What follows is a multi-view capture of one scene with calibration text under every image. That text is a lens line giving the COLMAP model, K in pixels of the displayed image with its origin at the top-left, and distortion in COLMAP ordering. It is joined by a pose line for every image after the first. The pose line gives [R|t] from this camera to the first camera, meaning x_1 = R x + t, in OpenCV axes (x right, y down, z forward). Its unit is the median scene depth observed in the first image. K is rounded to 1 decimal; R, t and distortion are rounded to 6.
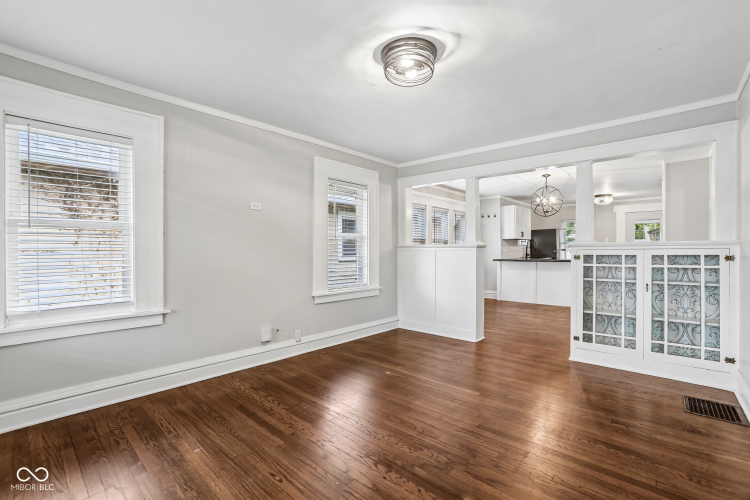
lens RADIAL K [[343.8, 0, 375.0], [0, 343.8, 250.0], [0, 0, 1]] dist [-0.071196, 0.034679]
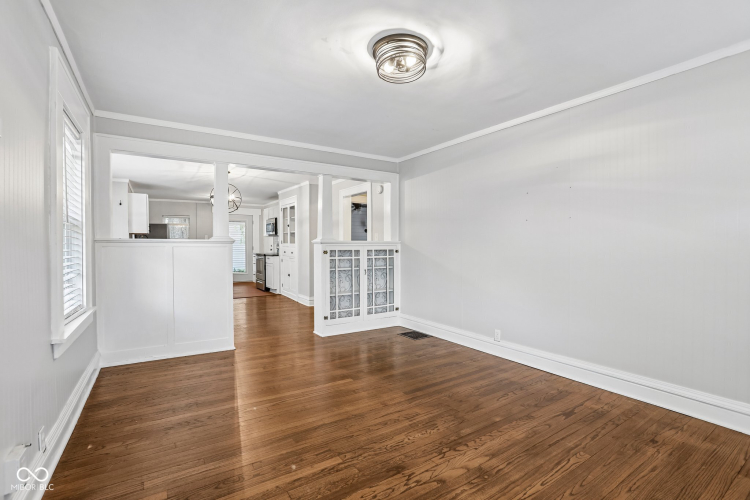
lens RADIAL K [[336.6, 0, 375.0], [0, 336.6, 250.0], [0, 0, 1]] dist [-0.057411, 0.000070]
pose [[0.257102, -0.006958, 0.966359, -0.268857], [-0.002694, 0.999965, 0.007916, 0.001573], [-0.966380, -0.004638, 0.257075, 0.252452]]
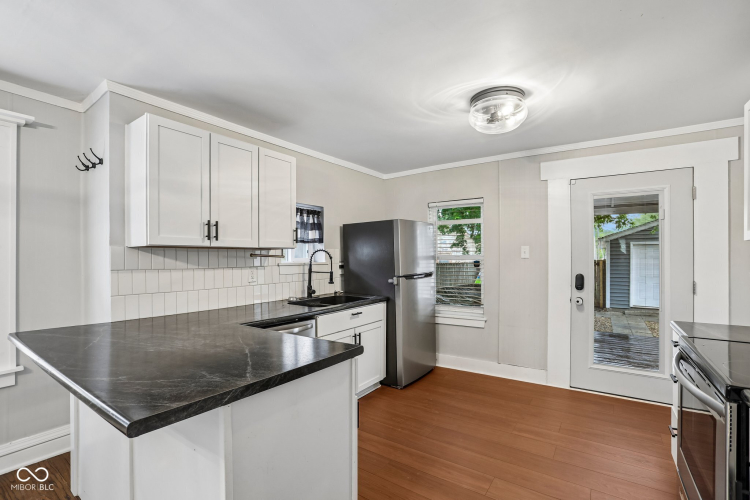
lens RADIAL K [[348.7, 0, 371.4], [0, 348.7, 262.1], [0, 0, 1]] dist [-0.073804, 0.036628]
pose [[0.992925, 0.002904, 0.118709, 0.607738], [-0.005040, 0.999831, 0.017698, -0.030370], [-0.118638, -0.018171, 0.992771, 0.811473]]
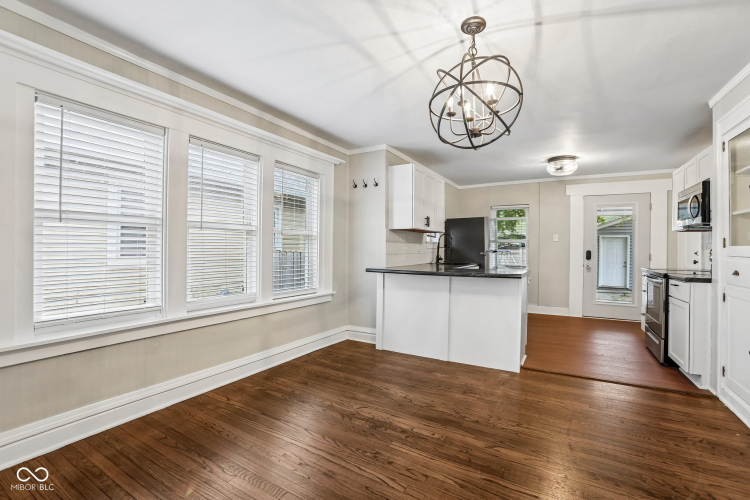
lens RADIAL K [[343.8, 0, 375.0], [0, 343.8, 250.0], [0, 0, 1]] dist [-0.071196, 0.034679]
pose [[0.978246, 0.012979, 0.207042, 0.278030], [-0.013970, 0.999897, 0.003325, -0.002803], [-0.206977, -0.006145, 0.978326, 0.561048]]
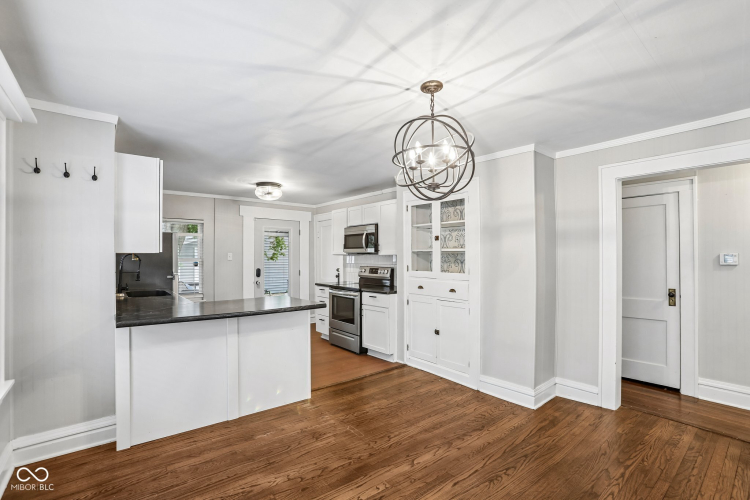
lens RADIAL K [[345.2, 0, 374.8], [0, 345.2, 258.5], [0, 0, 1]] dist [-0.078768, 0.035808]
pose [[0.160478, 0.003970, 0.987031, 0.112365], [-0.002683, 0.999990, -0.003585, -0.030468], [-0.987036, -0.002073, 0.160487, 0.803361]]
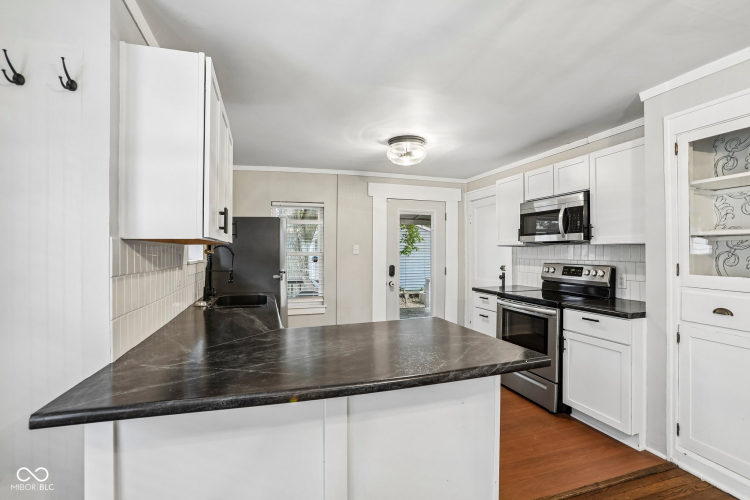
lens RADIAL K [[349.3, 0, 375.0], [0, 349.3, 250.0], [0, 0, 1]] dist [-0.019532, 0.000152]
pose [[0.511629, 0.010853, 0.859138, 0.332762], [-0.002694, 0.999936, -0.011027, -0.028629], [-0.859202, 0.003327, 0.511626, 0.921126]]
